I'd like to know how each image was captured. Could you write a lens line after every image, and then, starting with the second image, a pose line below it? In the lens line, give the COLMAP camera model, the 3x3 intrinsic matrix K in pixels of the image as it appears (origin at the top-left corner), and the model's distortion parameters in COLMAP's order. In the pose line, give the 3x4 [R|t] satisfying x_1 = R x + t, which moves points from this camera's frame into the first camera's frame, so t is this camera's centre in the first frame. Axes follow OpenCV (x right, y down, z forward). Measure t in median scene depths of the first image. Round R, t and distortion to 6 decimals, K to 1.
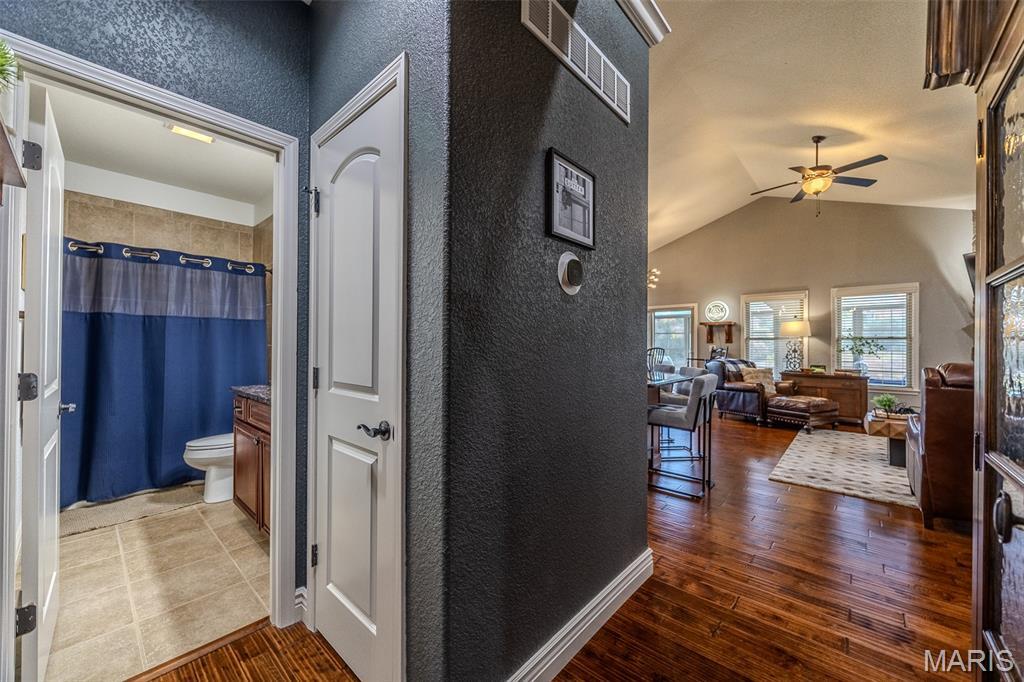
lens RADIAL K [[390.6, 0, 510.6], [0, 390.6, 342.1], [0, 0, 1]] dist [-0.001970, -0.000384]
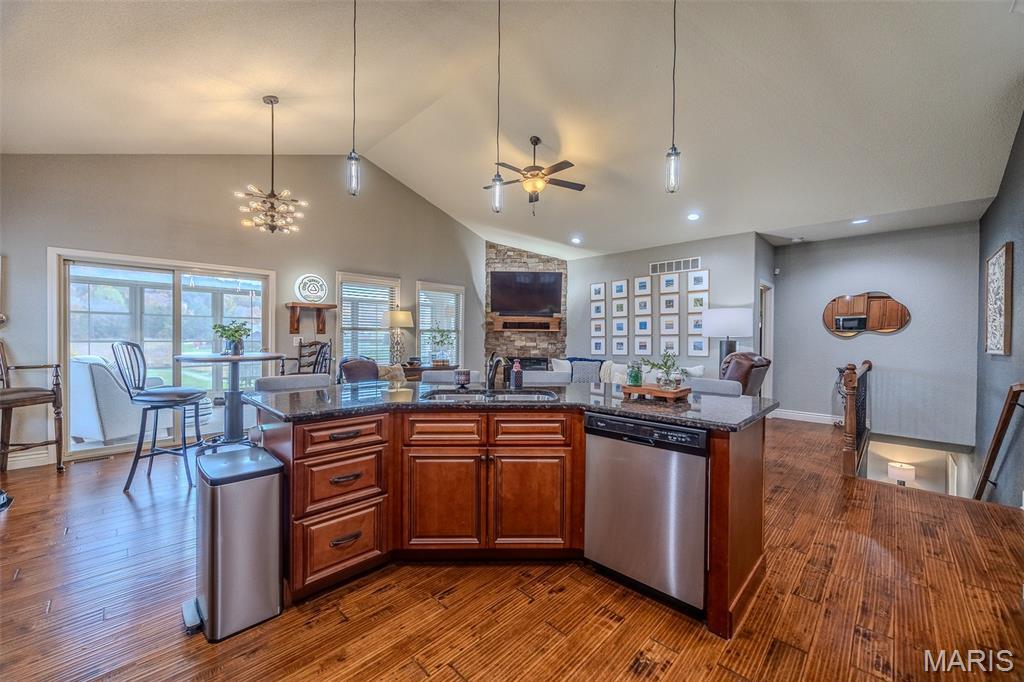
lens RADIAL K [[390.6, 0, 517.0], [0, 390.6, 343.4], [0, 0, 1]] dist [-0.001970, -0.000384]
pose [[0.028756, -0.021705, 0.999351, -0.188877], [-0.014726, 0.999647, 0.022135, -0.001698], [-0.999478, -0.015353, 0.028426, 0.728460]]
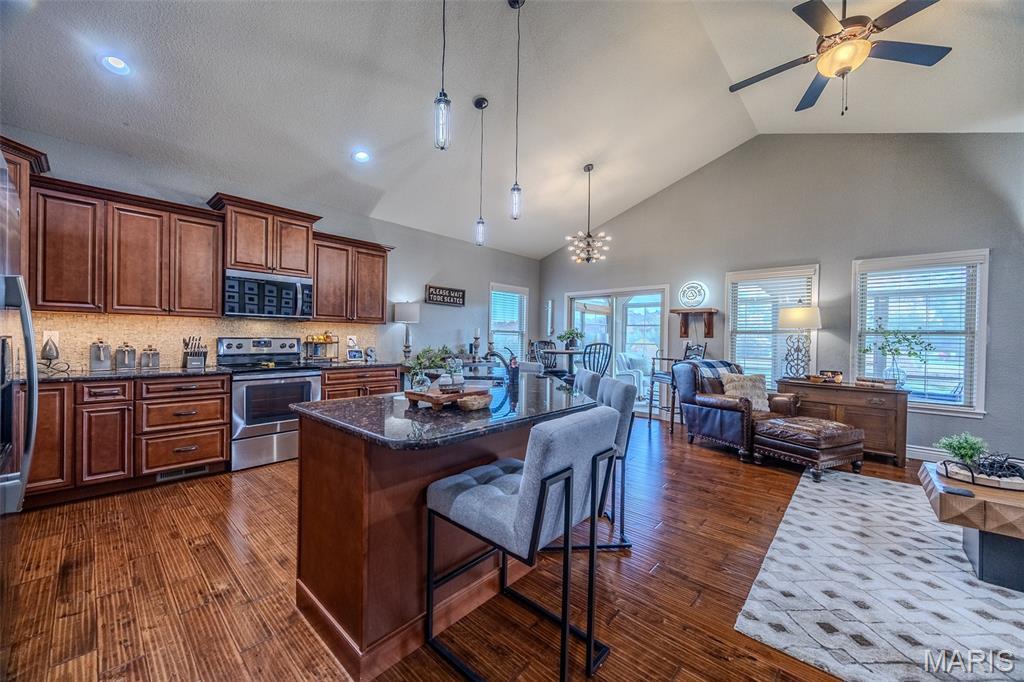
lens RADIAL K [[390.6, 0, 512.3], [0, 390.6, 339.7], [0, 0, 1]] dist [-0.001970, -0.000384]
pose [[0.999930, 0.011357, -0.003263, 0.226612], [-0.011313, 0.999852, 0.012988, 0.001261], [0.003410, -0.012950, 0.999910, 0.310456]]
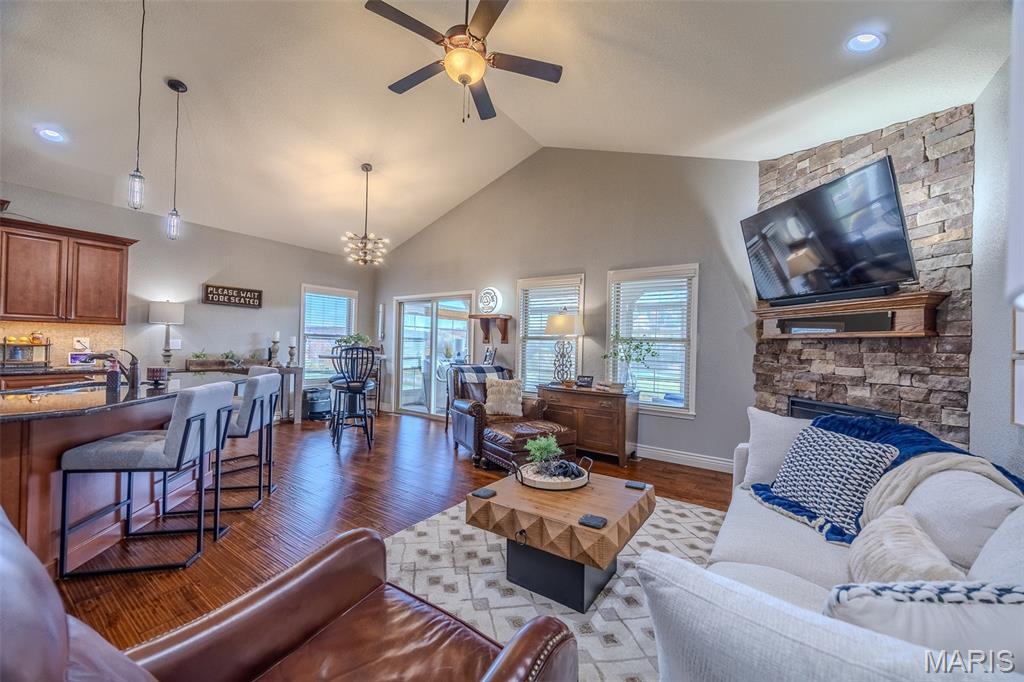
lens RADIAL K [[390.6, 0, 515.5], [0, 390.6, 342.8], [0, 0, 1]] dist [-0.001970, -0.000384]
pose [[0.990873, 0.019827, 0.133329, 0.570785], [-0.020253, 0.999793, 0.001836, -0.000560], [-0.133265, -0.004519, 0.991070, 0.304101]]
